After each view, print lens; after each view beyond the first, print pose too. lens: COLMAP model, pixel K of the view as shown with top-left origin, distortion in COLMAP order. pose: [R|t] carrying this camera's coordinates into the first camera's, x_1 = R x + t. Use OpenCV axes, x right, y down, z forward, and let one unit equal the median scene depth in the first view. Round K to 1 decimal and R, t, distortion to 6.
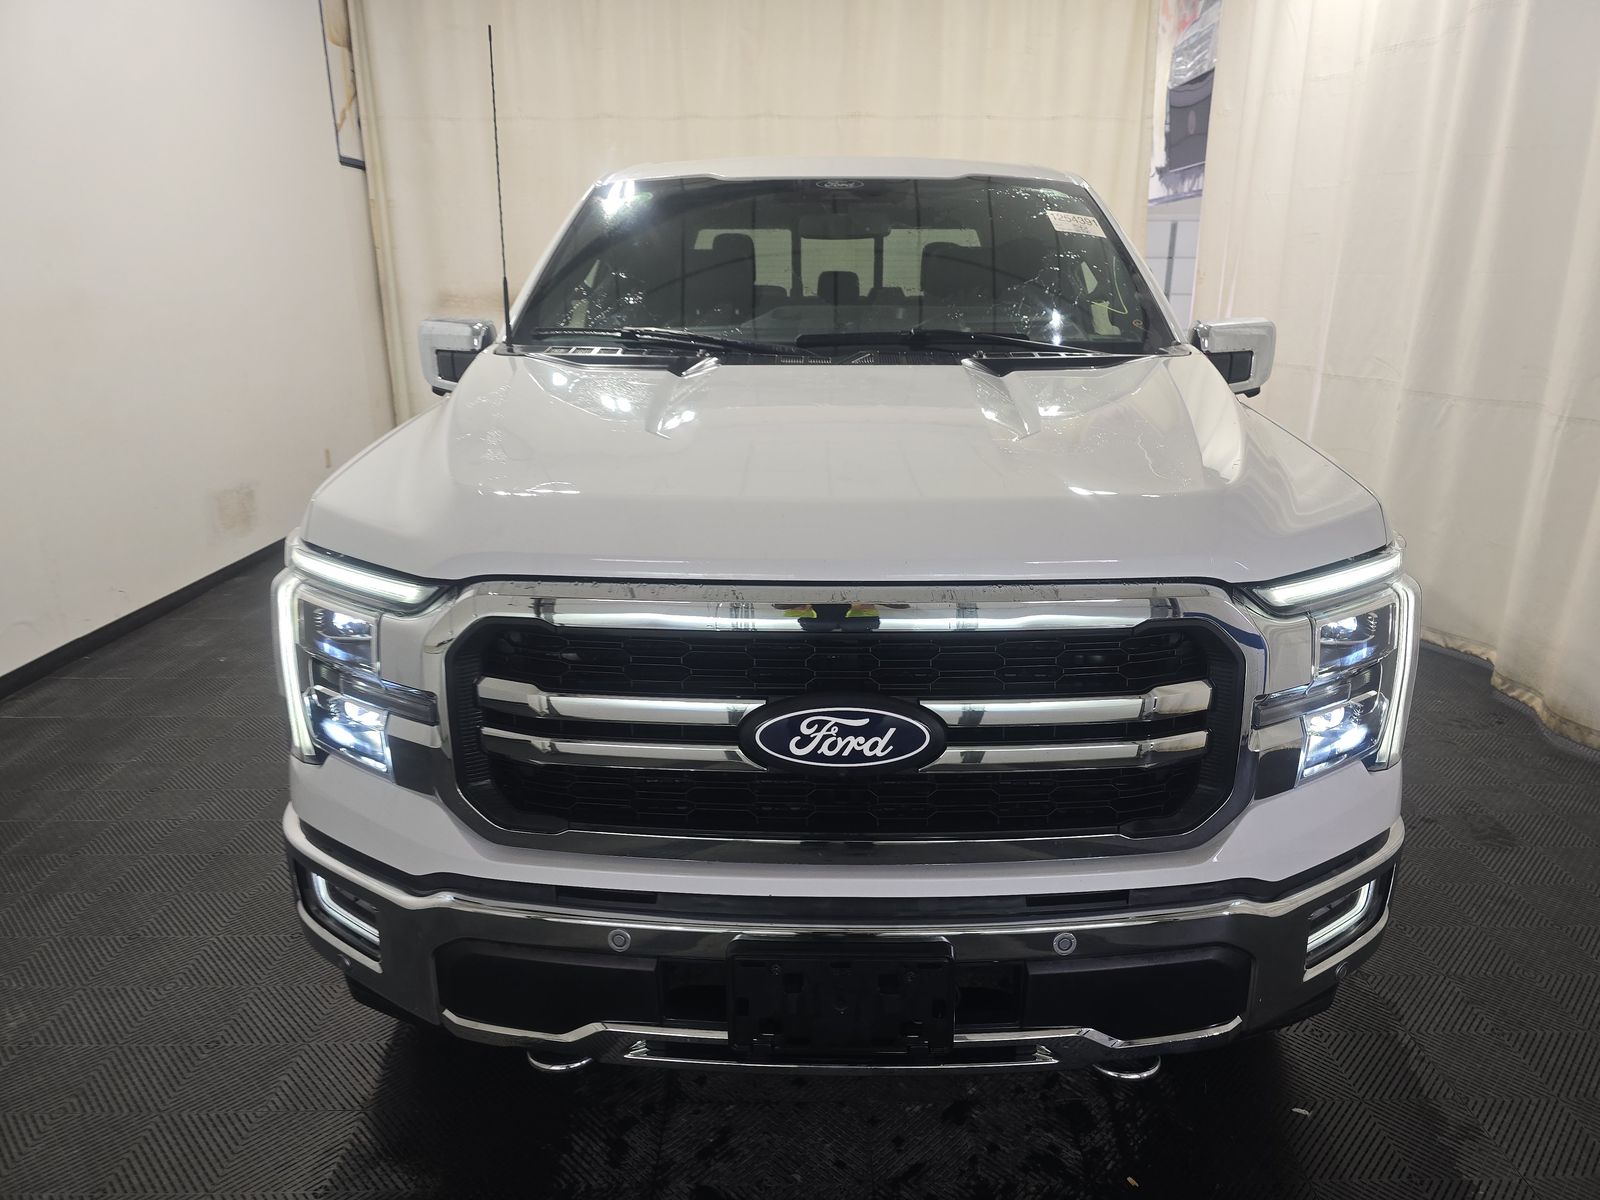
lens RADIAL K [[1078.3, 0, 810.9], [0, 1078.3, 598.9], [0, 0, 1]] dist [0.051187, -0.050337]
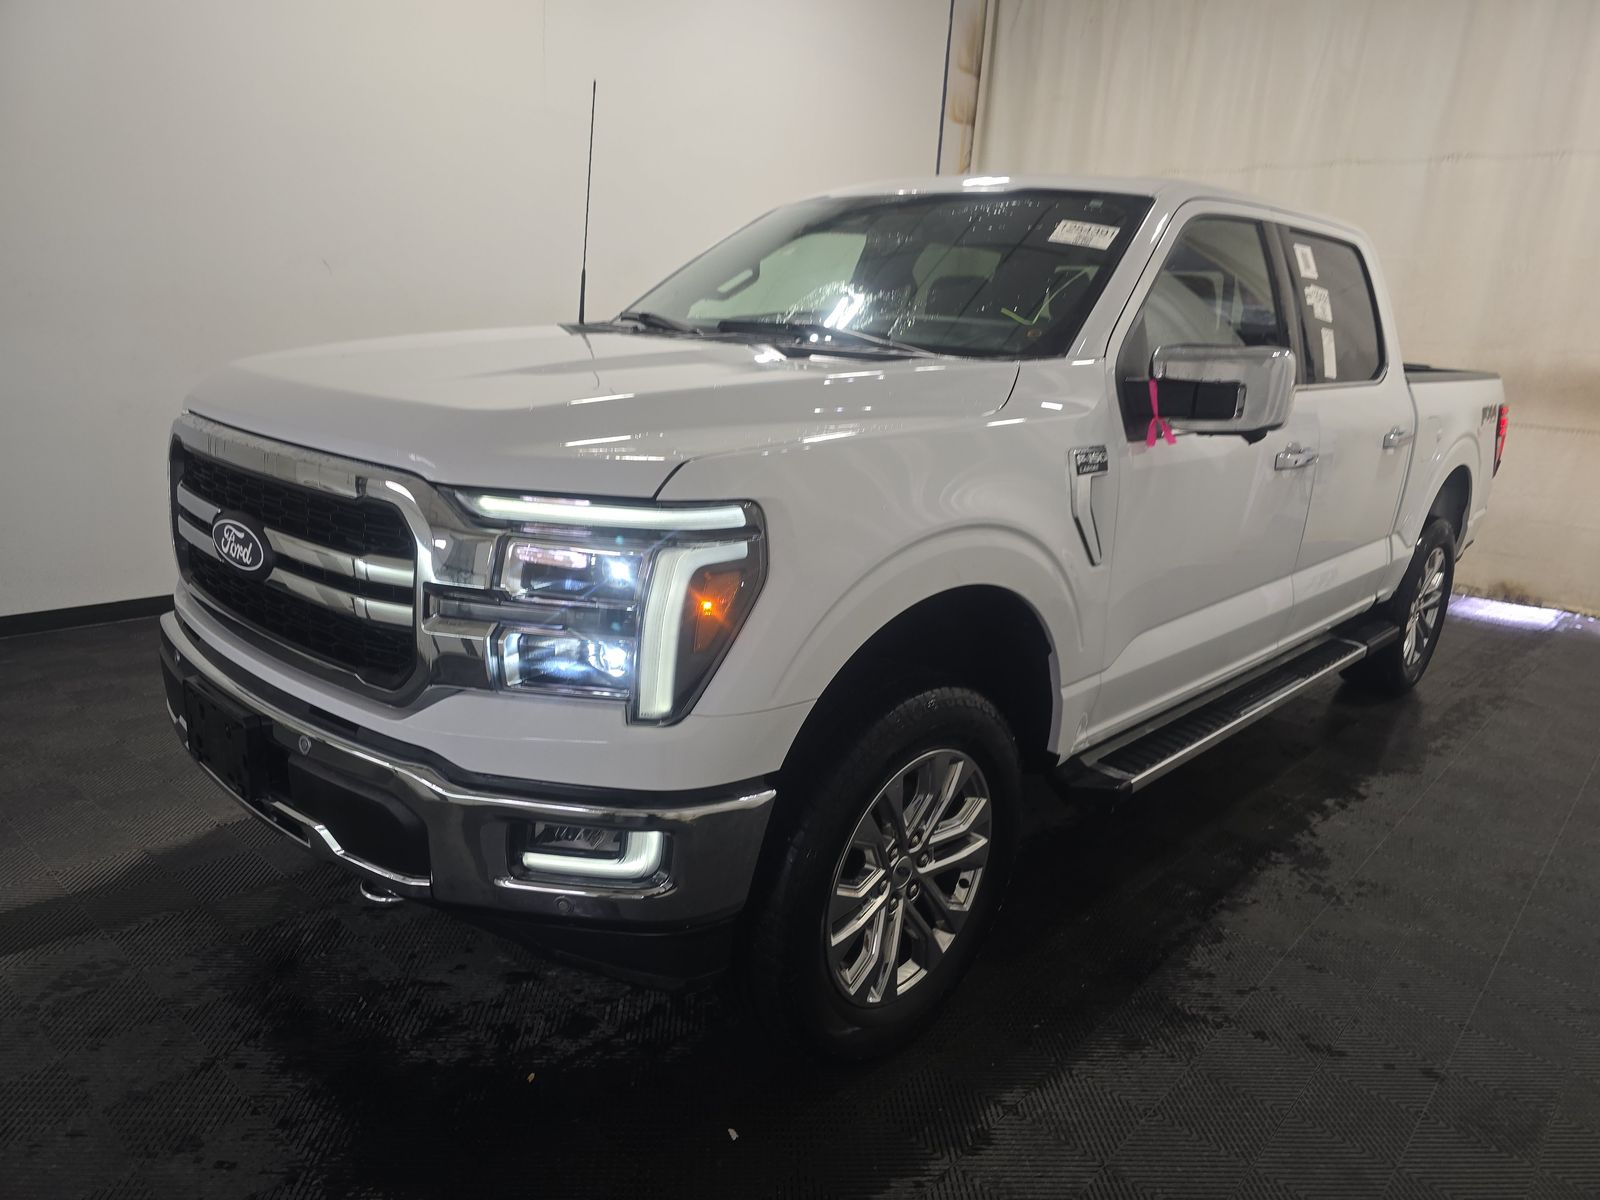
lens RADIAL K [[1078.3, 0, 810.9], [0, 1078.3, 598.9], [0, 0, 1]] dist [0.051187, -0.050337]
pose [[0.737174, 0.210070, -0.642219, 1.467835], [-0.251325, 0.967498, 0.027985, -0.029979], [0.627224, 0.140776, 0.766010, 0.381943]]
